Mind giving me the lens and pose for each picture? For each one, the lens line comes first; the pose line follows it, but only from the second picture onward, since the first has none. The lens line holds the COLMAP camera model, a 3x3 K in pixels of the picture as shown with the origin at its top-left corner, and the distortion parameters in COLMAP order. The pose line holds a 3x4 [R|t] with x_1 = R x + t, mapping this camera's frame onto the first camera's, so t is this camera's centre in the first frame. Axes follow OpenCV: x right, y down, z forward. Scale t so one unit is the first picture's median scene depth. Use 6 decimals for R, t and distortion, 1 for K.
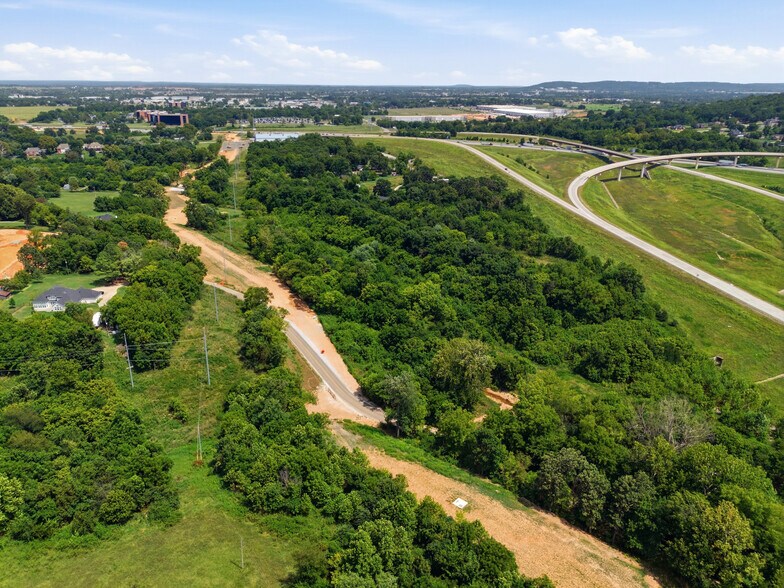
lens RADIAL K [[577.8, 0, 389.6], [0, 577.8, 293.5], [0, 0, 1]] dist [0.065070, -0.056442]
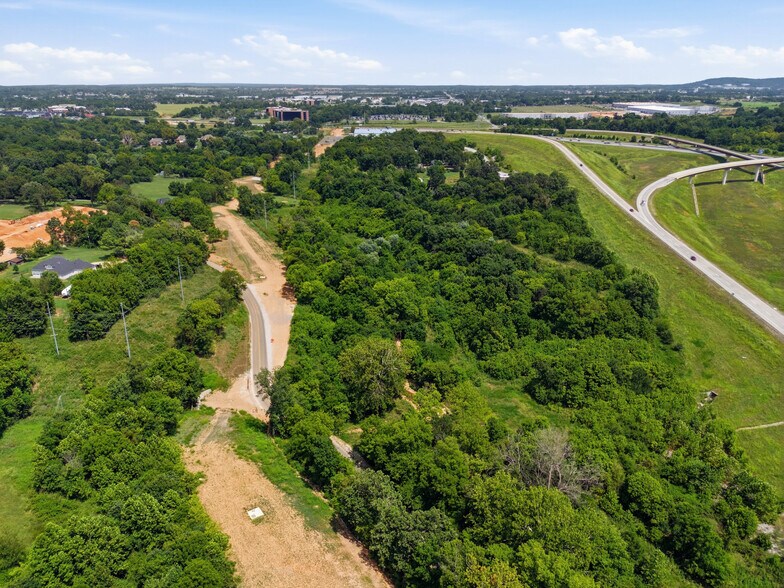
lens RADIAL K [[577.8, 0, 389.2], [0, 577.8, 293.8], [0, 0, 1]] dist [0.065070, -0.056442]
pose [[0.970986, 0.077436, -0.226254, 0.142697], [-0.077318, 0.996962, 0.009399, -0.000936], [0.226294, 0.008368, 0.974023, 0.046873]]
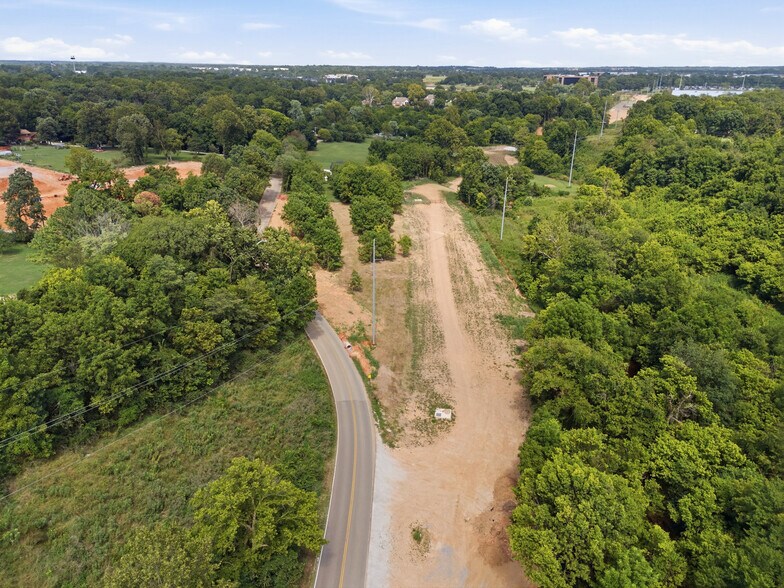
lens RADIAL K [[577.8, 0, 389.6], [0, 577.8, 298.1], [0, 0, 1]] dist [0.065070, -0.056442]
pose [[0.774349, 0.233561, -0.588075, -0.046205], [-0.217841, 0.970971, 0.098791, -0.055818], [0.594078, 0.051609, 0.802750, 0.466160]]
